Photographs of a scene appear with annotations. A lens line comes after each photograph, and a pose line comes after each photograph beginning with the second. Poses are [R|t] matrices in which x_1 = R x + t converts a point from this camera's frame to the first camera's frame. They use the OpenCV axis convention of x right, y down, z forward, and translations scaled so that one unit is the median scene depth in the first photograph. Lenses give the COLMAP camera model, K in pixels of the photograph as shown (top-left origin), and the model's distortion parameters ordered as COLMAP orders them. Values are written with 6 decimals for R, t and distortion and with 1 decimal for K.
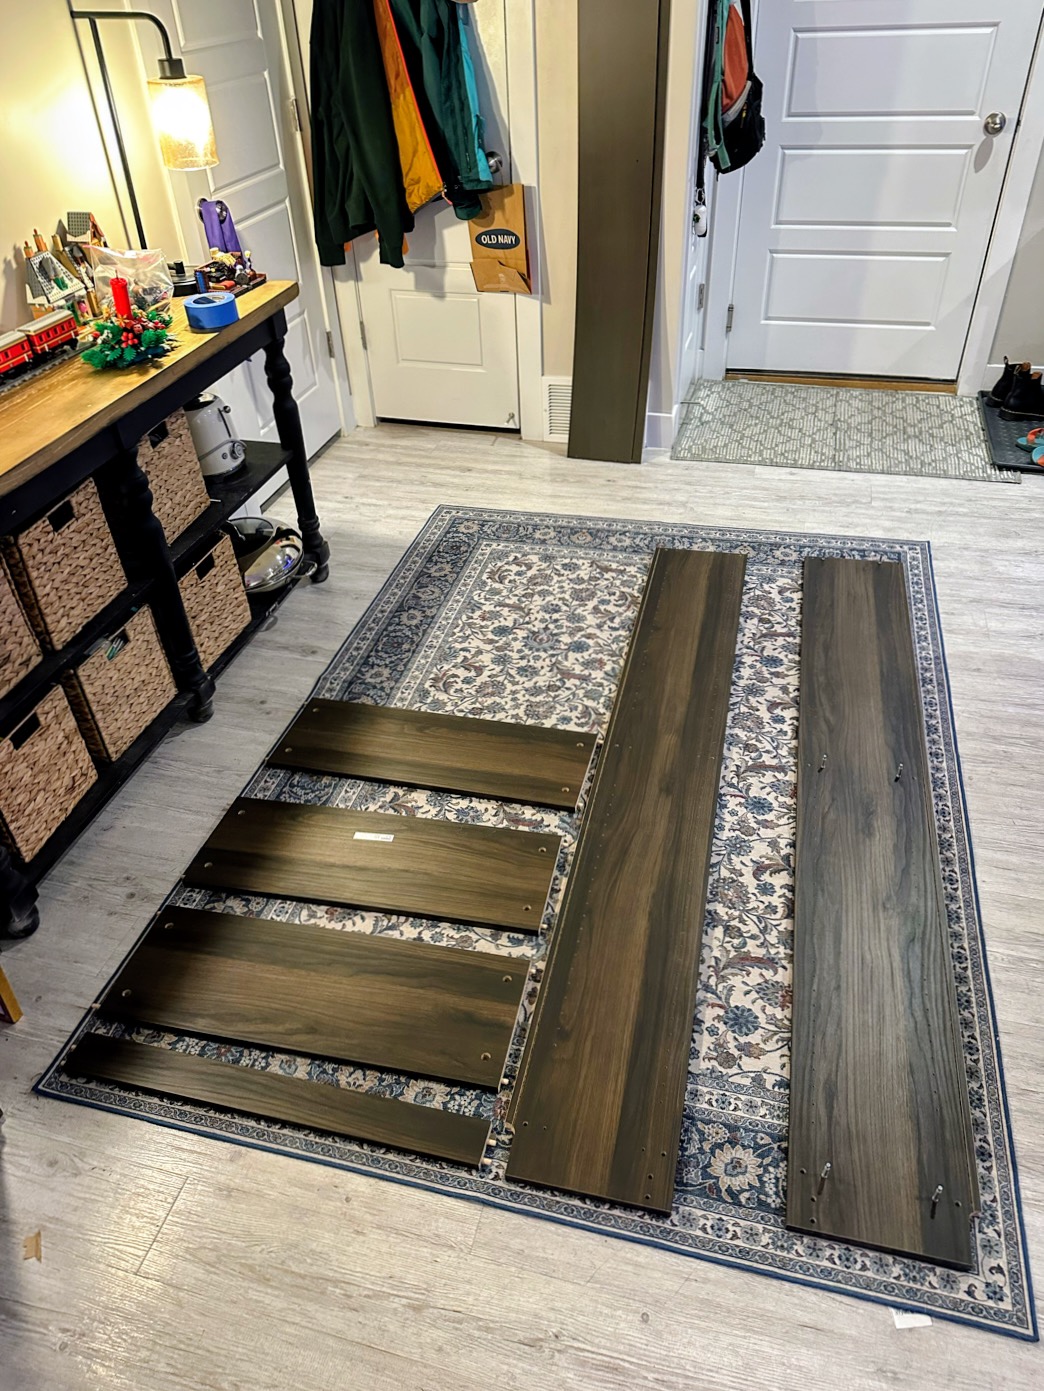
lens RADIAL K [[975.5, 0, 527.3], [0, 975.5, 695.8], [0, 0, 1]] dist [0.023000, -0.027106]
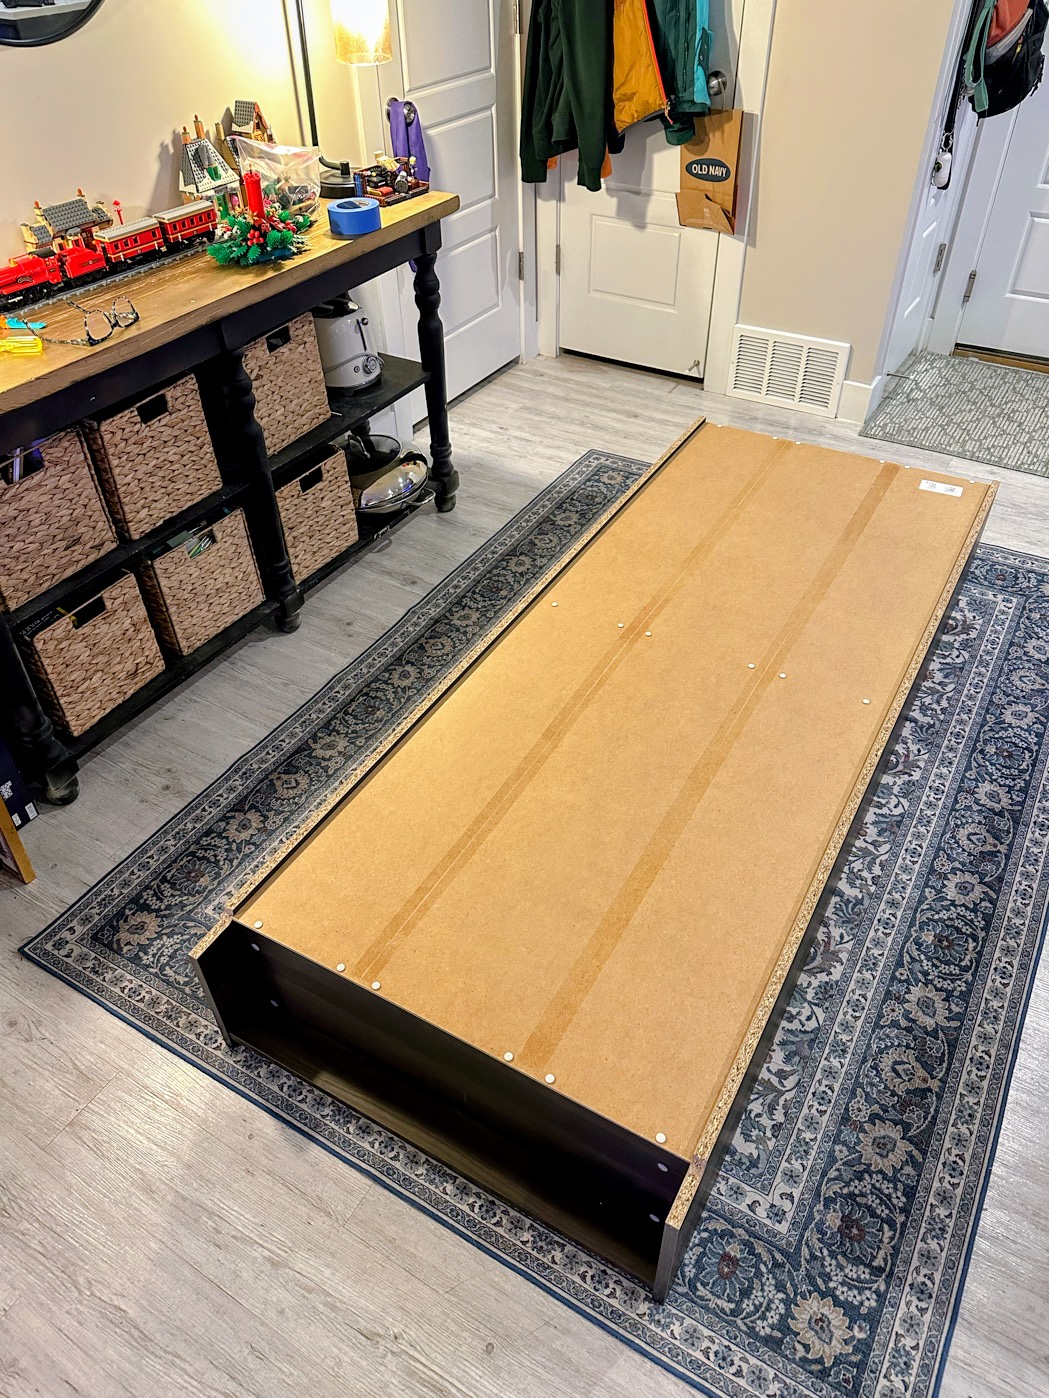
lens RADIAL K [[980.4, 0, 529.9], [0, 980.4, 699.3], [0, 0, 1]] dist [0.023000, -0.027106]
pose [[0.961612, 0.196352, -0.191697, 0.117597], [-0.183706, 0.979569, 0.081828, -0.034513], [0.203848, -0.043470, 0.978037, 0.057404]]
